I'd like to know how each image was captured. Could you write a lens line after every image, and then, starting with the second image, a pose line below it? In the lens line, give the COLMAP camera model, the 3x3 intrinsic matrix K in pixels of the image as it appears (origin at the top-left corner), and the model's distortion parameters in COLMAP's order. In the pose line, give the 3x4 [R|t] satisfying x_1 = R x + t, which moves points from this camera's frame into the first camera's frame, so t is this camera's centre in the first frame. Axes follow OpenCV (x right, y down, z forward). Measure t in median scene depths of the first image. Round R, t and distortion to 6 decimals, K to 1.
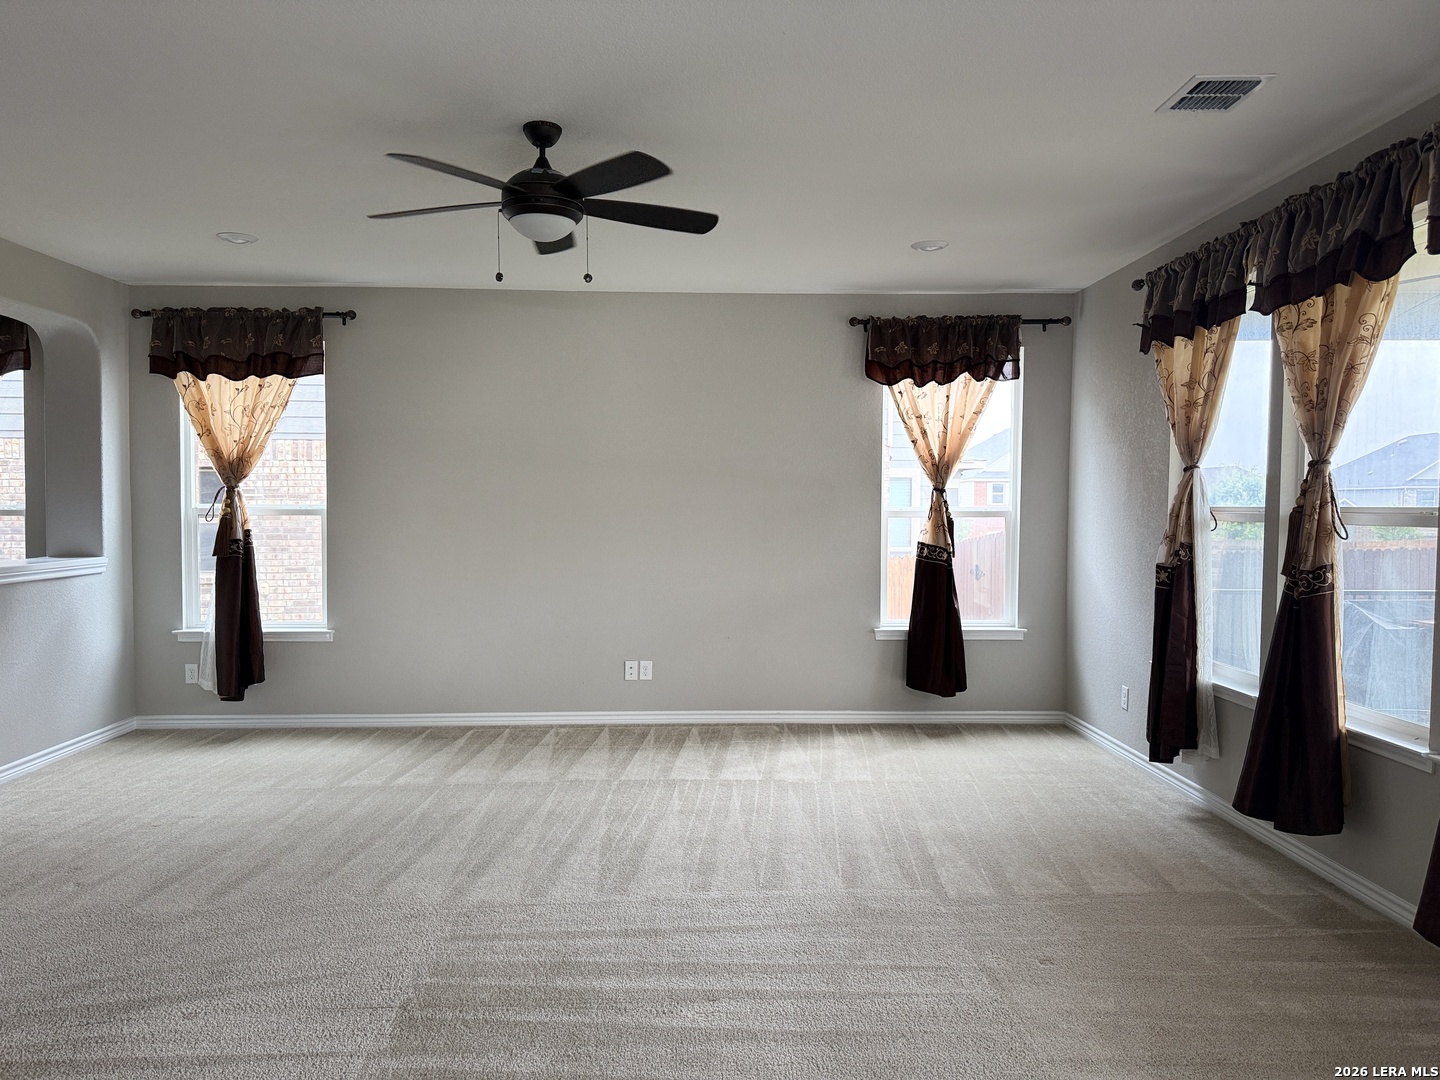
lens RADIAL K [[996.8, 0, 722.7], [0, 996.8, 546.1], [0, 0, 1]] dist [0.108294, -0.158112]
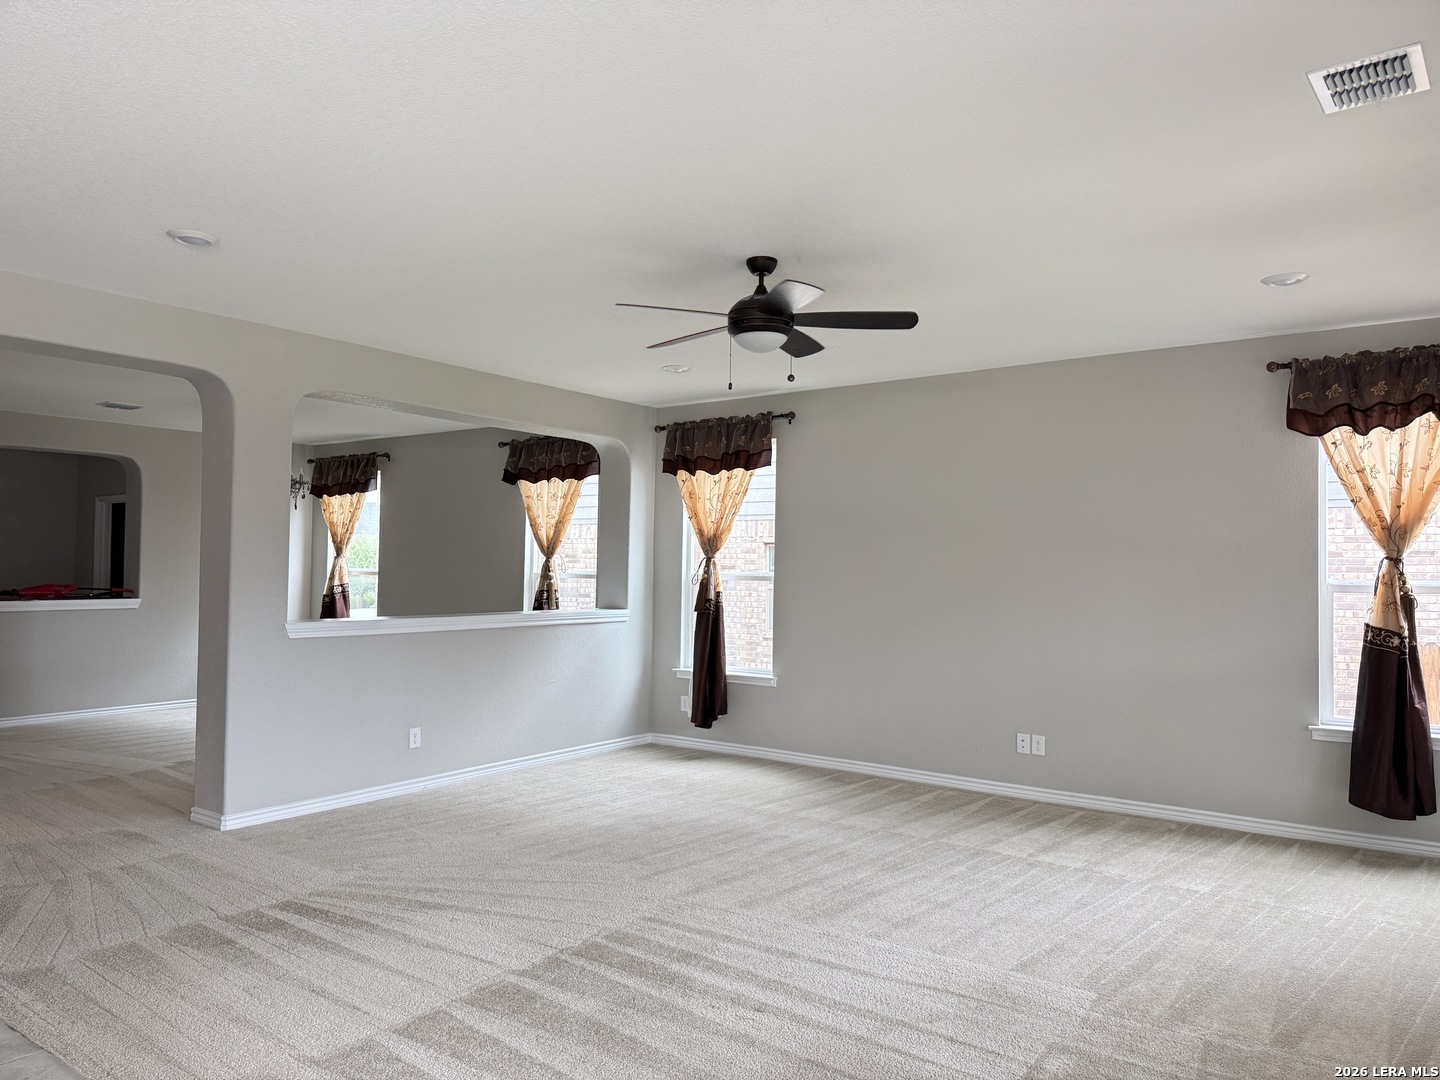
lens RADIAL K [[996.8, 0, 722.7], [0, 996.8, 546.1], [0, 0, 1]] dist [0.108294, -0.158112]
pose [[0.789377, -0.008676, -0.613848, 0.297246], [-0.035621, 0.997568, -0.059905, 0.001266], [0.612875, 0.069153, 0.787148, 0.025342]]
